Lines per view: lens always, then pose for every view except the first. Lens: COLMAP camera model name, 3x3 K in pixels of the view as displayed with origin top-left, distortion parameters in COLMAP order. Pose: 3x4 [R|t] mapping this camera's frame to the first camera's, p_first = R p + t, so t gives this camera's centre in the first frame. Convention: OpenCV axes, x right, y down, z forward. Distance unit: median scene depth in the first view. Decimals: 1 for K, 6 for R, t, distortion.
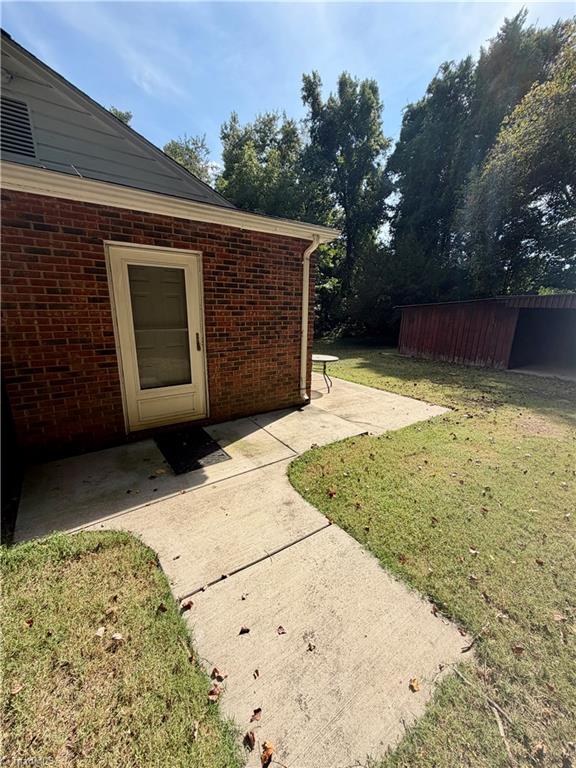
lens RADIAL K [[305.9, 0, 284.5], [0, 305.9, 381.7], [0, 0, 1]] dist [0.000506, 0.000657]
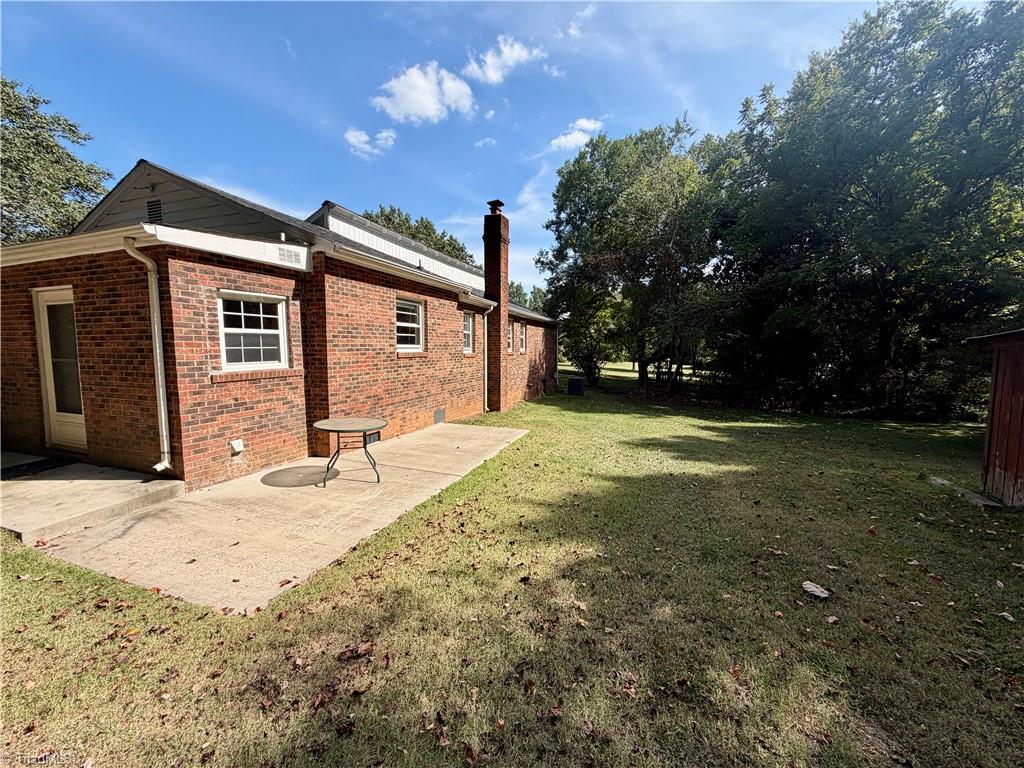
lens RADIAL K [[407.8, 0, 513.9], [0, 407.8, 384.3], [0, 0, 1]] dist [0.000506, 0.000657]
pose [[0.573510, 0.052690, -0.817503, 0.928239], [-0.195586, 0.977877, -0.074185, -0.157321], [0.795508, 0.202437, 0.571127, 0.797947]]
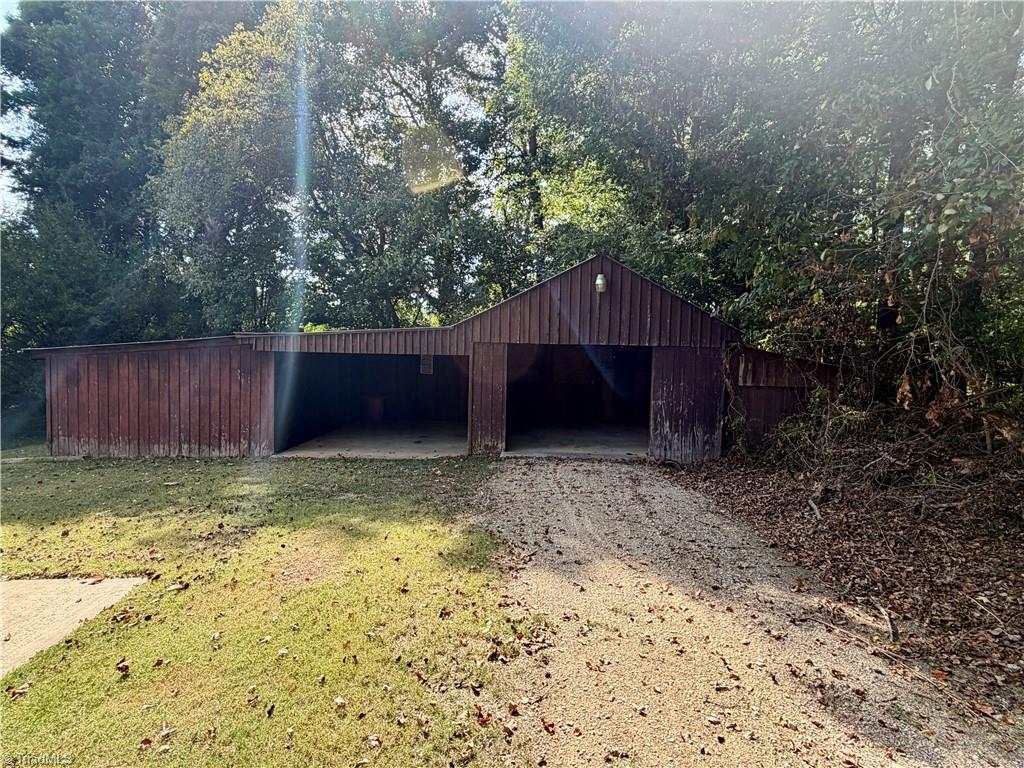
lens RADIAL K [[537.4, 0, 511.5], [0, 537.4, 384.0], [0, 0, 1]] dist [0.001434, 0.000591]
pose [[0.521273, -0.046041, 0.852147, 0.156446], [0.194986, 0.978555, -0.066406, -0.025997], [-0.830816, 0.200772, 0.519072, 0.097163]]
